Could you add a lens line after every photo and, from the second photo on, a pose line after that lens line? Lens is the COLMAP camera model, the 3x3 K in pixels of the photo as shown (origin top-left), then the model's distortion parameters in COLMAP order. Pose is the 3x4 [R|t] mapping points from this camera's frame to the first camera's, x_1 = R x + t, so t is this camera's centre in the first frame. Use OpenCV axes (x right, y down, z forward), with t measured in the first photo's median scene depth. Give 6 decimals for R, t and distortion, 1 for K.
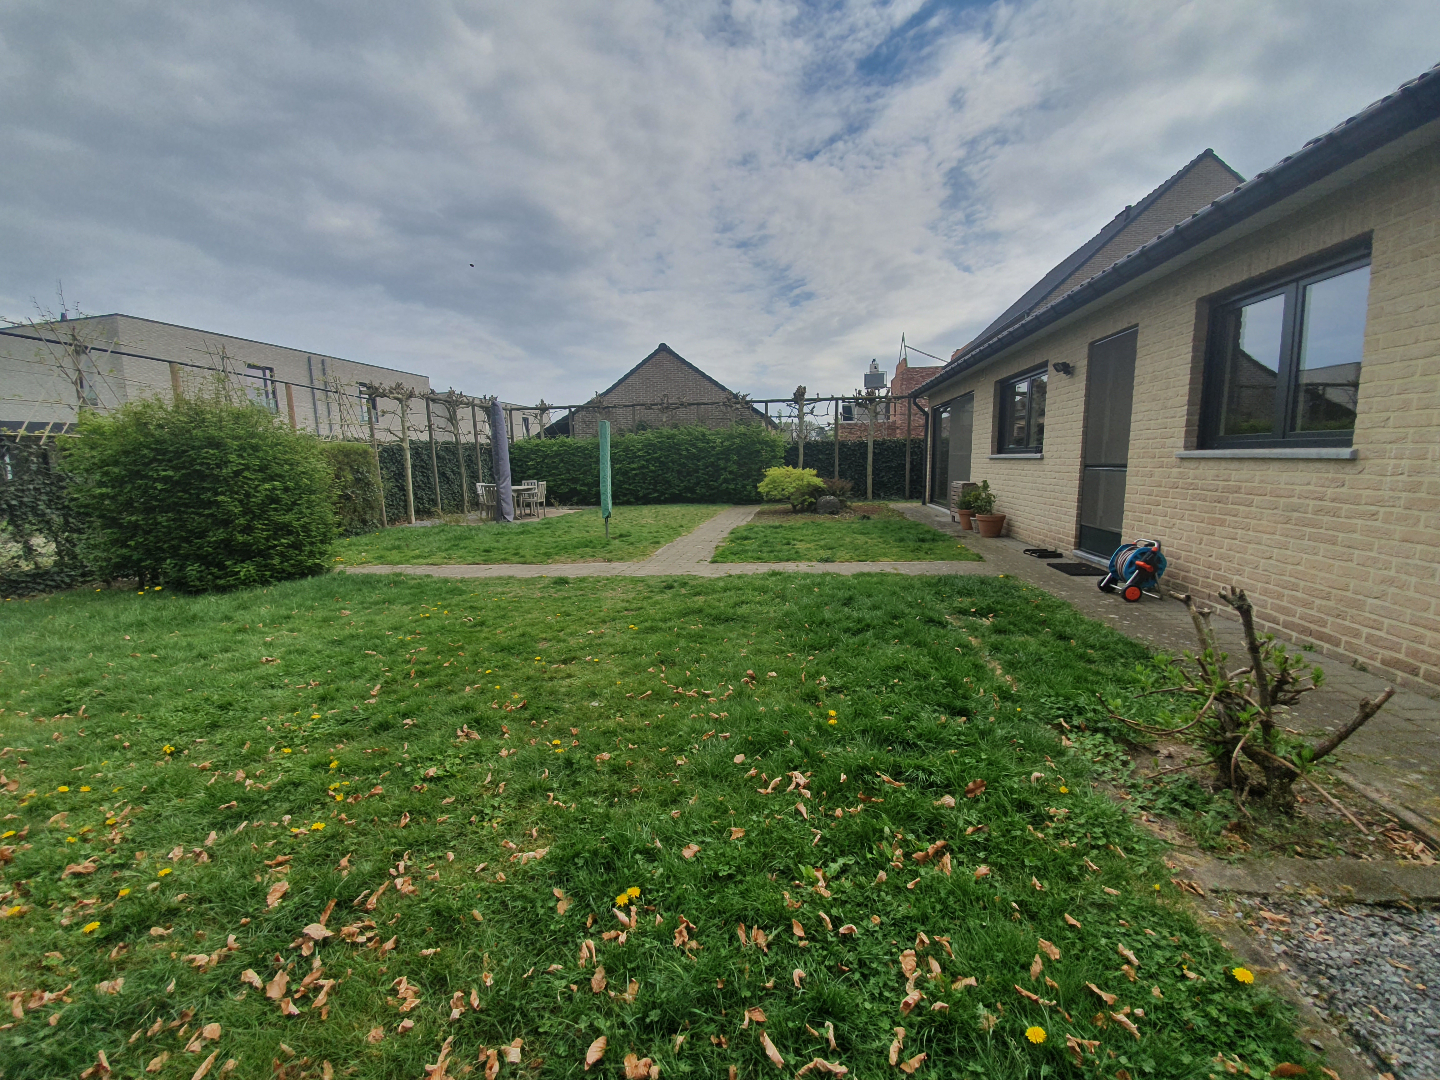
lens RADIAL K [[573.7, 0, 721.9], [0, 573.7, 548.0], [0, 0, 1]] dist [-0.001691, -0.005293]
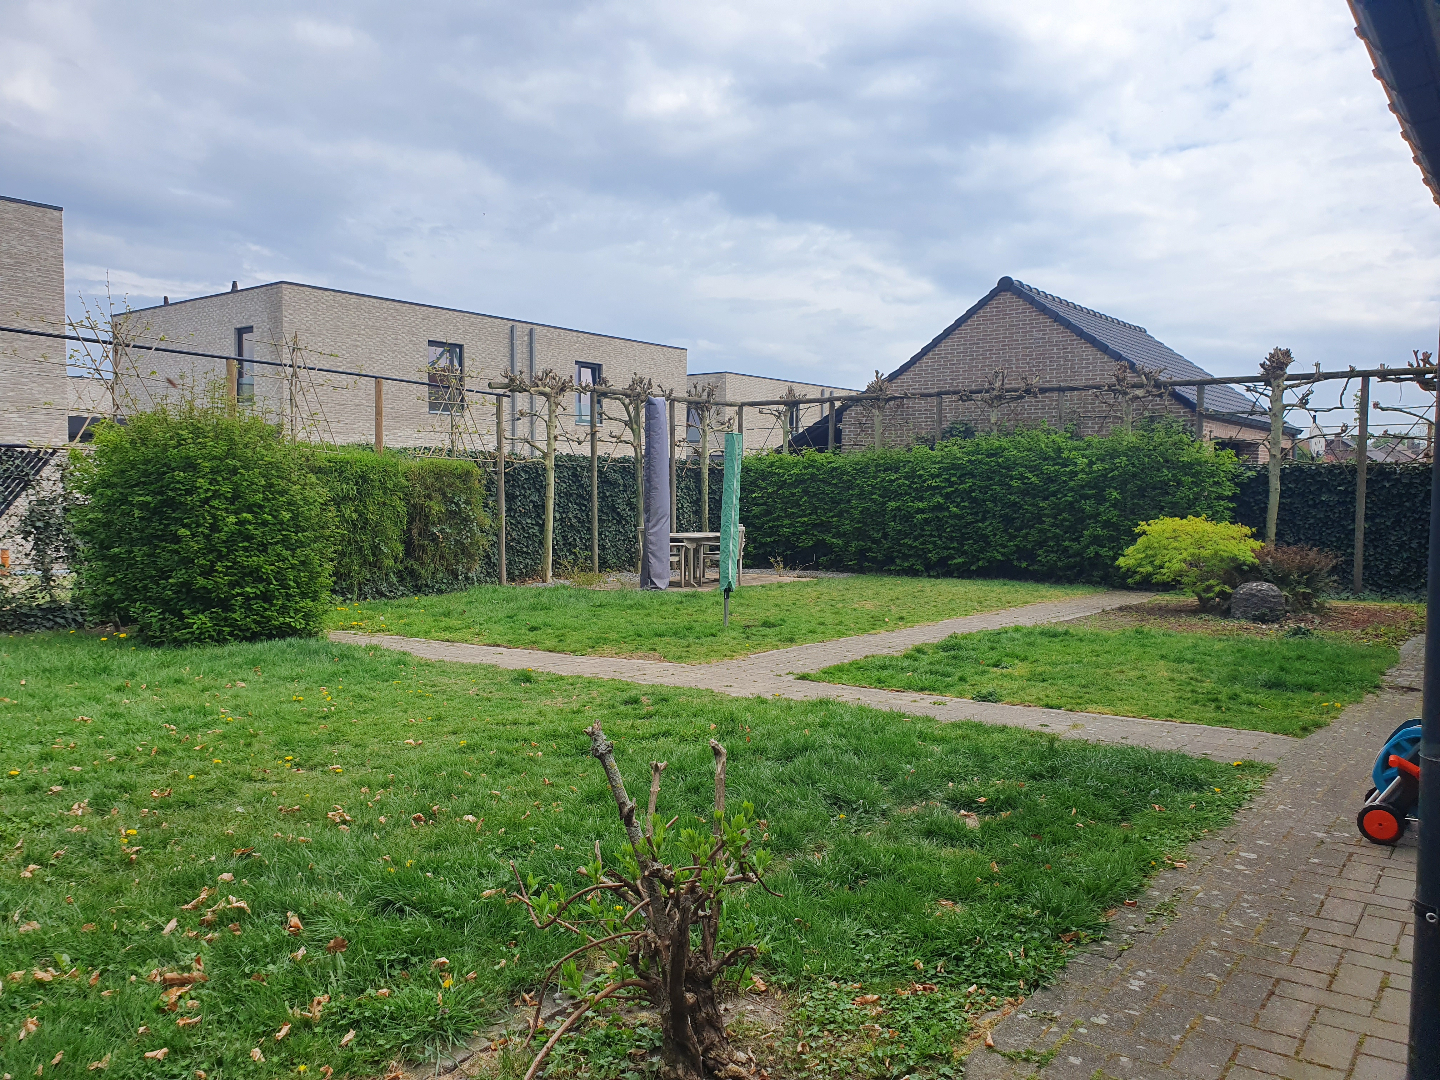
lens RADIAL K [[1128.9, 0, 729.6], [0, 1128.9, 550.4], [0, 0, 1]] dist [0.031613, -0.026383]
pose [[0.879325, 0.050844, -0.473501, 0.233249], [-0.095971, 0.992804, -0.071617, -0.007697], [0.466452, 0.108417, 0.877877, -0.021696]]
